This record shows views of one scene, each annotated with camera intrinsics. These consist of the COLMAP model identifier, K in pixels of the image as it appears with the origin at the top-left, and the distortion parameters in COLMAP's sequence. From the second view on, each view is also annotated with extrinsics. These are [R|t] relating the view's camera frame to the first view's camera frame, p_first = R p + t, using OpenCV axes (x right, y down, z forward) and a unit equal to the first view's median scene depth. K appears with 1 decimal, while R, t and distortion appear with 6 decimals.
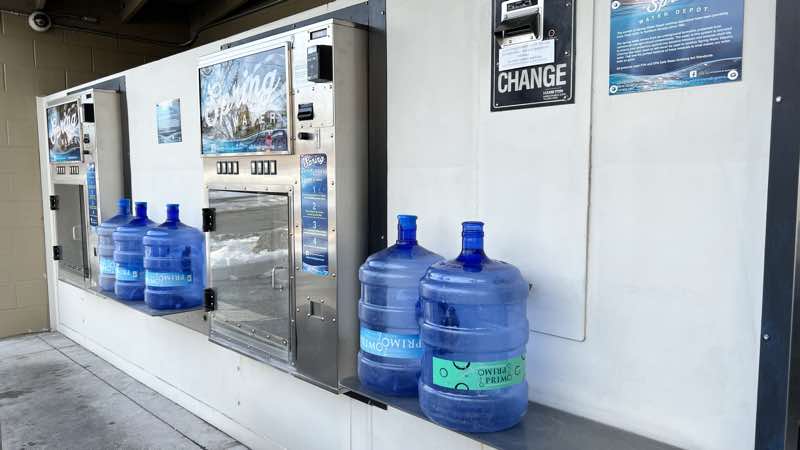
lens RADIAL K [[592.1, 0, 405.5], [0, 592.1, 219.0], [0, 0, 1]] dist [0.044523, -0.062921]
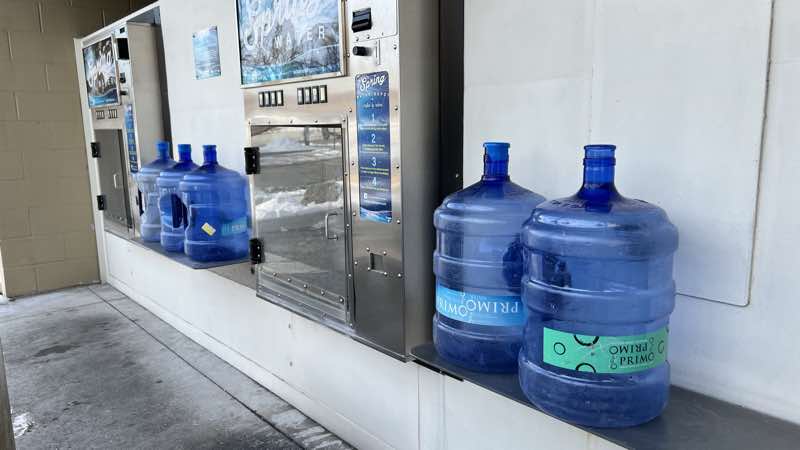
lens RADIAL K [[592.1, 0, 392.5], [0, 592.1, 219.0], [0, 0, 1]] dist [0.044523, -0.062921]
pose [[0.995146, -0.004842, -0.098294, -0.043968], [0.012664, 0.996785, 0.079110, 0.023058], [0.097595, -0.079971, 0.992008, 0.164261]]
